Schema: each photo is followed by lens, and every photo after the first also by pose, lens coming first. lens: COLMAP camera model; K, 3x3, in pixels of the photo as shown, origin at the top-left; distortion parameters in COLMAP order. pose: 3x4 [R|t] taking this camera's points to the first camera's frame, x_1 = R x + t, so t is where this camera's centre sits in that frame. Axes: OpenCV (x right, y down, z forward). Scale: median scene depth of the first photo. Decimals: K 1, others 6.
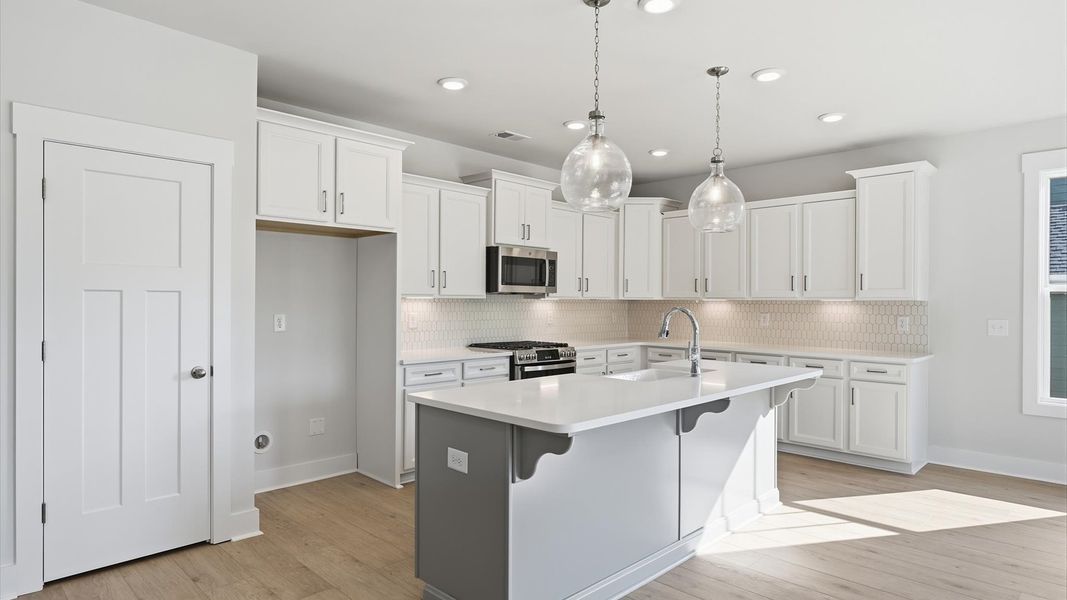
lens RADIAL K [[594.4, 0, 528.3], [0, 594.4, 298.9], [0, 0, 1]] dist [-0.006752, 0.001276]
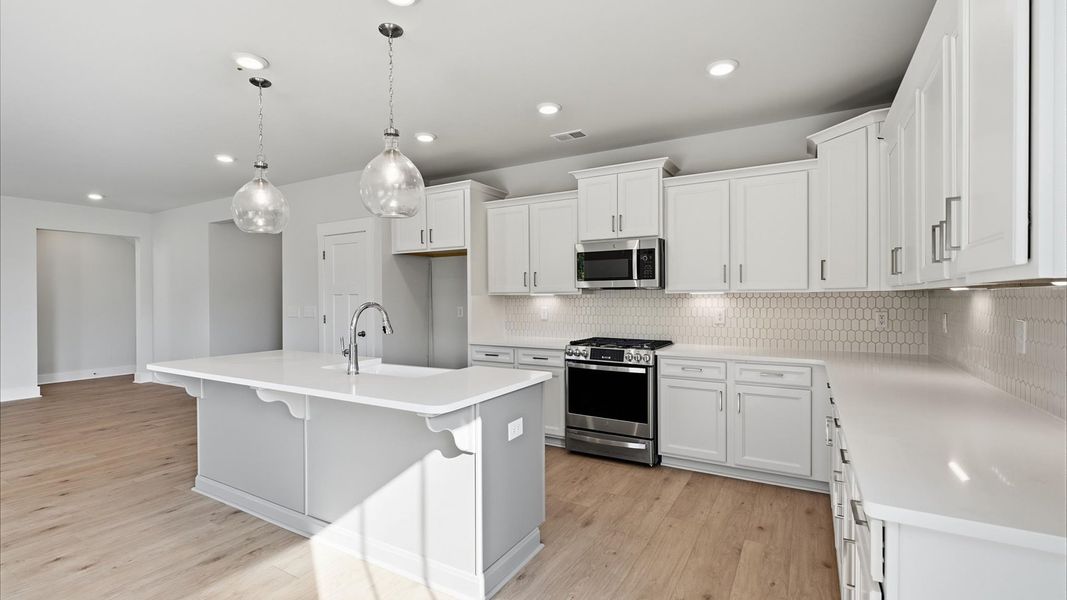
lens RADIAL K [[474.7, 0, 530.4], [0, 474.7, 299.5], [0, 0, 1]] dist [0.009109, 0.000029]
pose [[0.252871, -0.002657, -0.967496, 0.746709], [0.012078, 0.999927, 0.000410, 0.007133], [0.967425, -0.011789, 0.252885, 0.726078]]
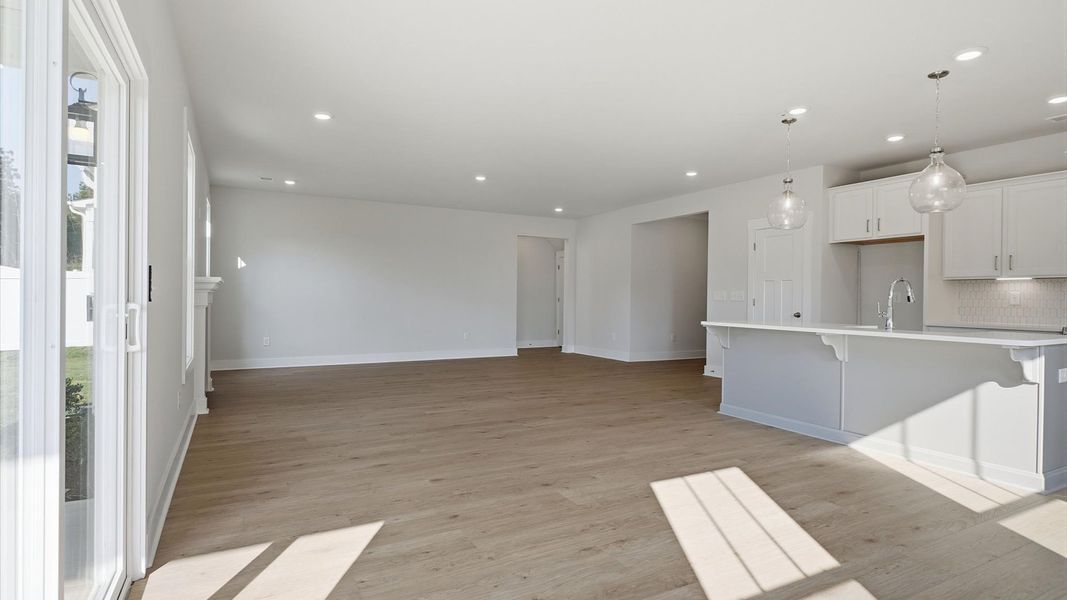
lens RADIAL K [[542.9, 0, 525.0], [0, 542.9, 298.9], [0, 0, 1]] dist [-0.004538, 0.000342]
pose [[-0.300193, -0.004253, -0.953869, 1.128160], [-0.005867, 0.999979, -0.002612, 0.046410], [0.953861, 0.004812, -0.300211, 0.392962]]
